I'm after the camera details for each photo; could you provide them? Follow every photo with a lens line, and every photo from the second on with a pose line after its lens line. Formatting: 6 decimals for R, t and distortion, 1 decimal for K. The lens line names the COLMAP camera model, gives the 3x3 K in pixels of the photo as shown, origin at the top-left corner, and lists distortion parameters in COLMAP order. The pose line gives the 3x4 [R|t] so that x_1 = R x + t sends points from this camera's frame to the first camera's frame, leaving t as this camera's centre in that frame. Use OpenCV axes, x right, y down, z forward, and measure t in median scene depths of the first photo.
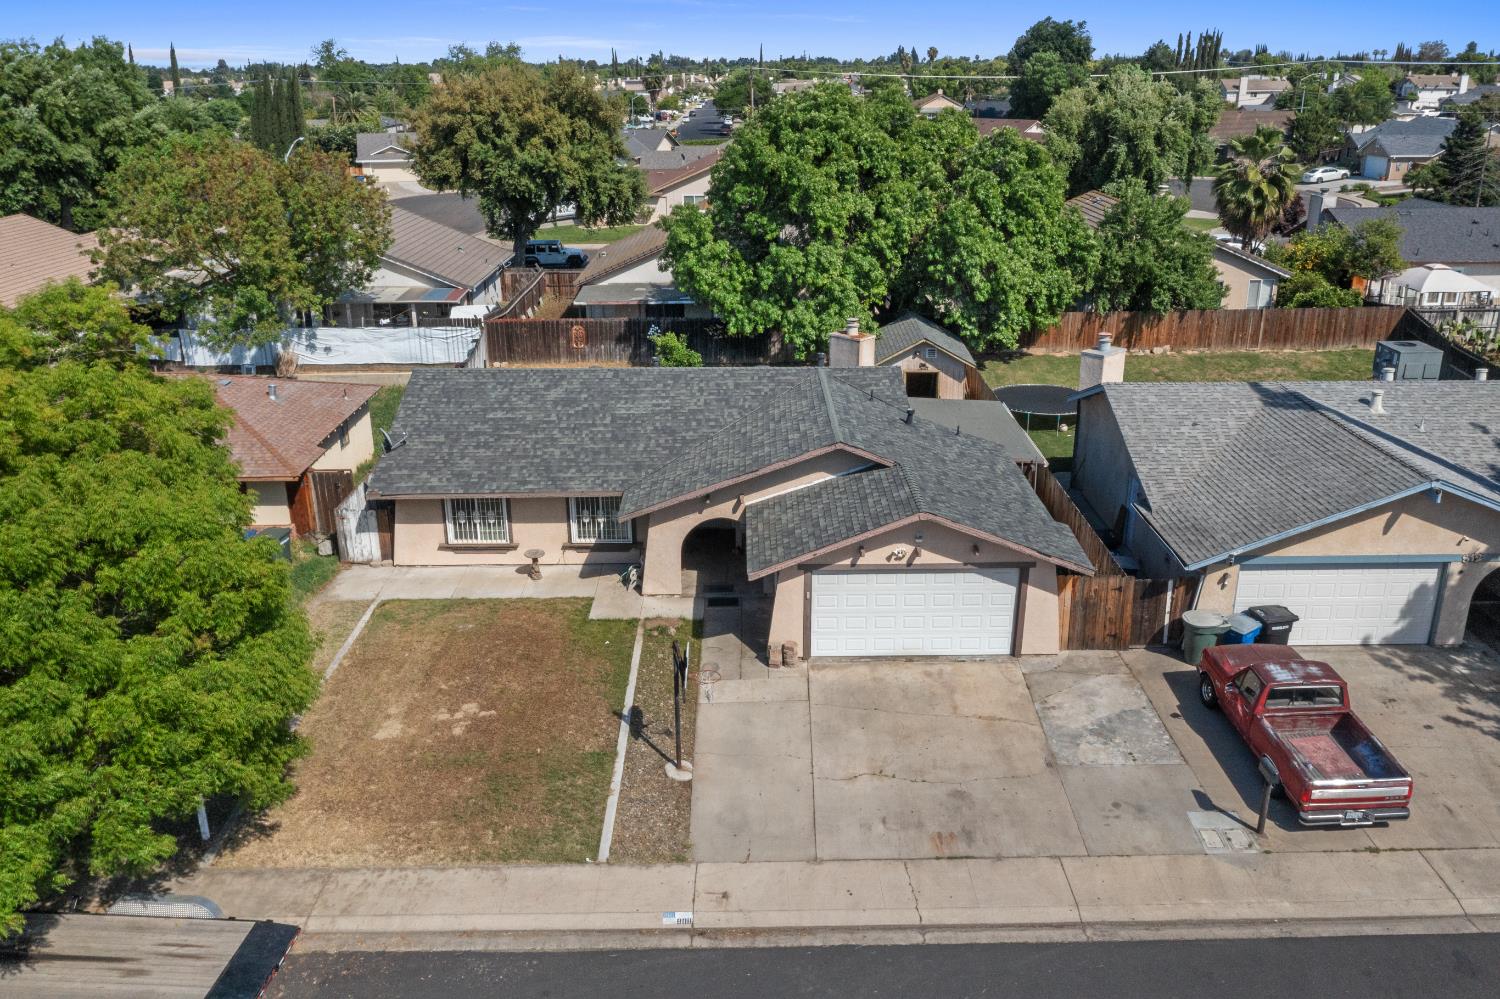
lens RADIAL K [[1212.8, 0, 745.1], [0, 1212.8, 497.5], [0, 0, 1]] dist [-0.000395, 0.002421]
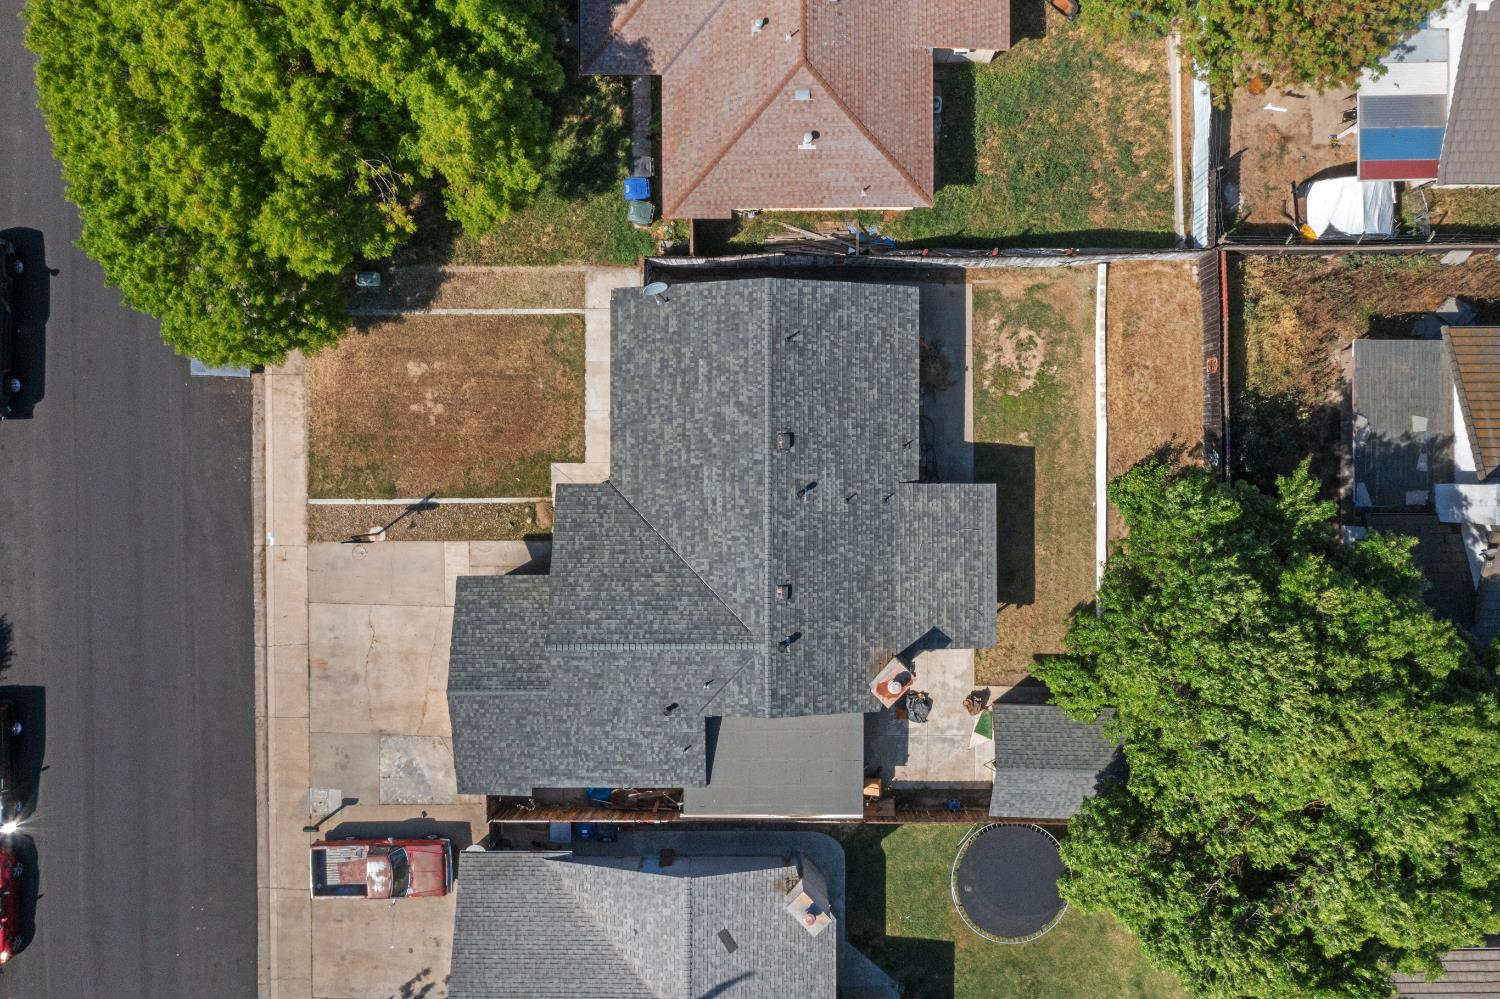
lens RADIAL K [[1212.8, 0, 745.1], [0, 1212.8, 497.5], [0, 0, 1]] dist [-0.000395, 0.002421]
pose [[0.005209, 0.999894, 0.013621, -0.128898], [-0.310981, -0.011326, 0.950349, -1.677239], [0.950402, -0.009186, 0.310889, 0.925032]]
